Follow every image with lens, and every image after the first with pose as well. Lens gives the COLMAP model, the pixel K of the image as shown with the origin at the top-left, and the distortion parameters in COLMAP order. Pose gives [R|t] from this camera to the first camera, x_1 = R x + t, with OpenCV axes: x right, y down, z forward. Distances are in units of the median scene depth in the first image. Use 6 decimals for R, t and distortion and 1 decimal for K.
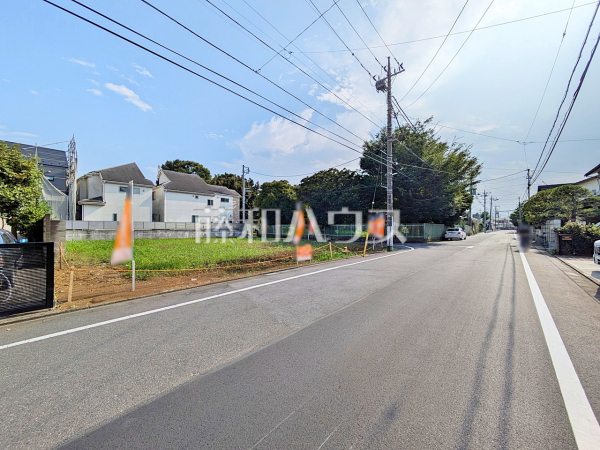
lens RADIAL K [[237.4, 0, 302.0], [0, 237.4, 223.4], [0, 0, 1]] dist [-0.004276, 0.002737]
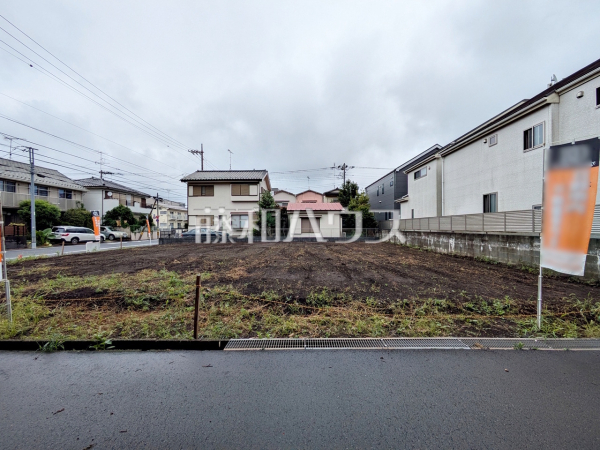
lens RADIAL K [[237.4, 0, 300.3], [0, 237.4, 224.3], [0, 0, 1]] dist [-0.004276, 0.002737]
pose [[-0.759390, -0.002695, -0.650630, -0.002042], [0.016454, 0.999592, -0.023346, 0.013995], [0.650427, -0.028434, -0.759036, 0.949931]]
